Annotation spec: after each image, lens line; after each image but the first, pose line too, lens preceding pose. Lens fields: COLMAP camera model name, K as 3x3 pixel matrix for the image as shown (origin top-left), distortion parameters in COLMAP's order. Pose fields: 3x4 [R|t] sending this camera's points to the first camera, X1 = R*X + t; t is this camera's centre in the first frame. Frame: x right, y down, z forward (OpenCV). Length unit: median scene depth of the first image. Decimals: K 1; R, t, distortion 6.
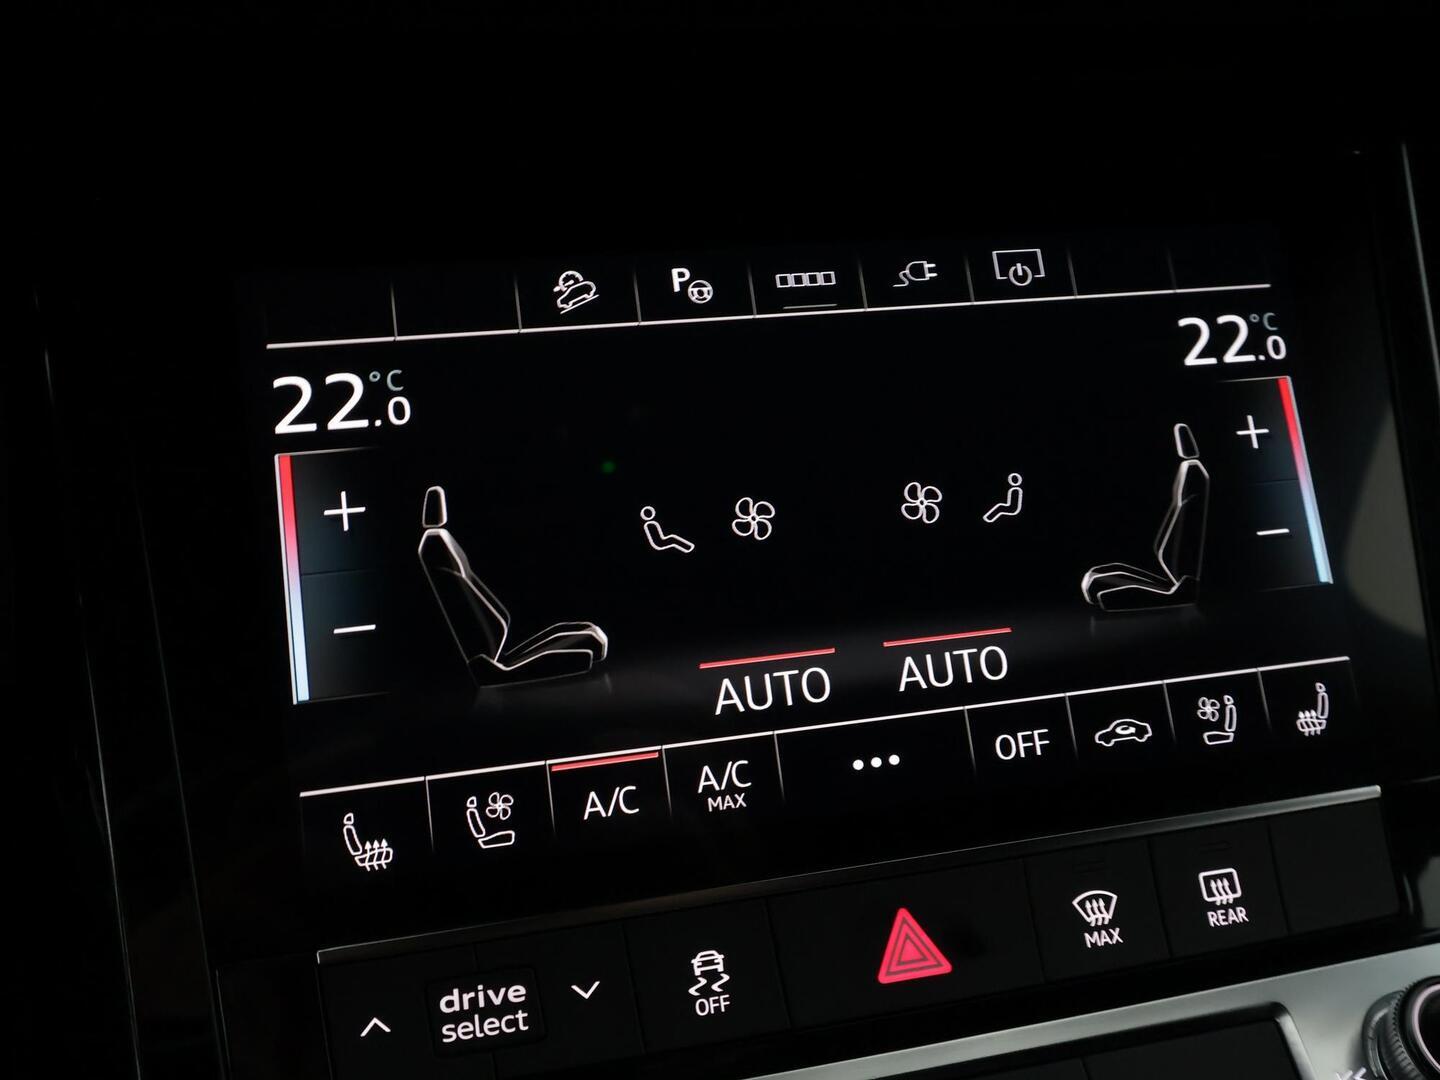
lens RADIAL K [[1177.9, 0, 720.0], [0, 1177.9, 540.0], [0, 0, 1]] dist [0.003955, -0.003366]
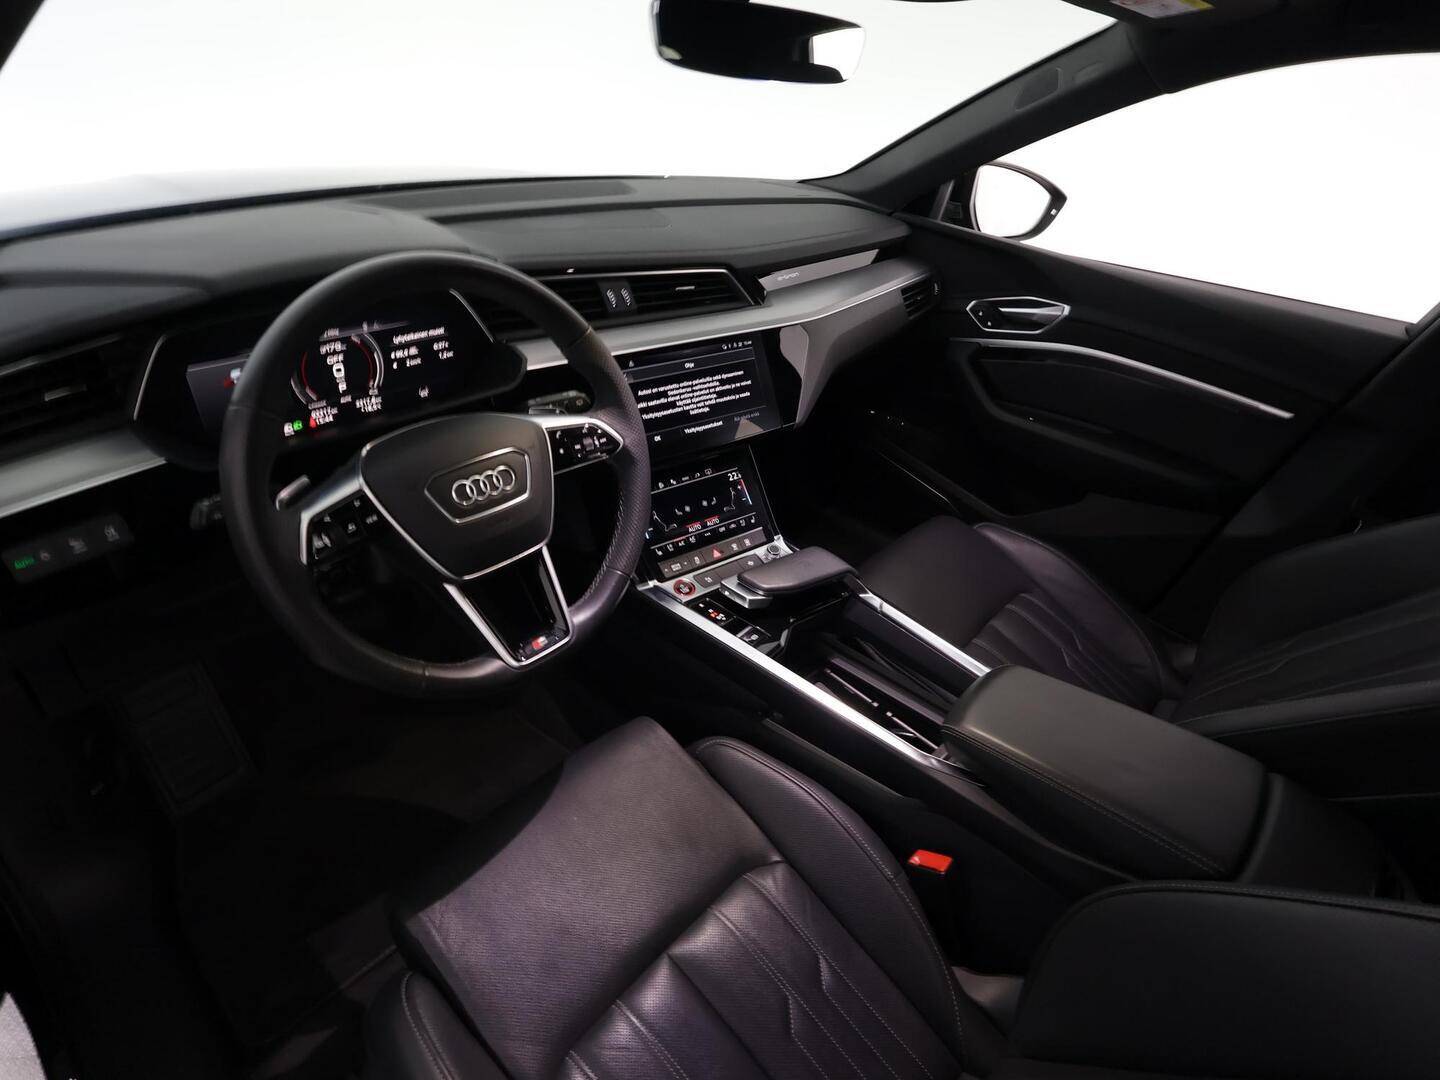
lens RADIAL K [[653.8, 0, 720.0], [0, 653.8, 540.0], [0, 0, 1]] dist [0.000175, 0.000006]
pose [[0.905274, -0.201572, 0.373963, -1.488827], [0.201962, 0.978633, 0.038597, 0.063825], [-0.373753, 0.040586, 0.926640, -3.245741]]
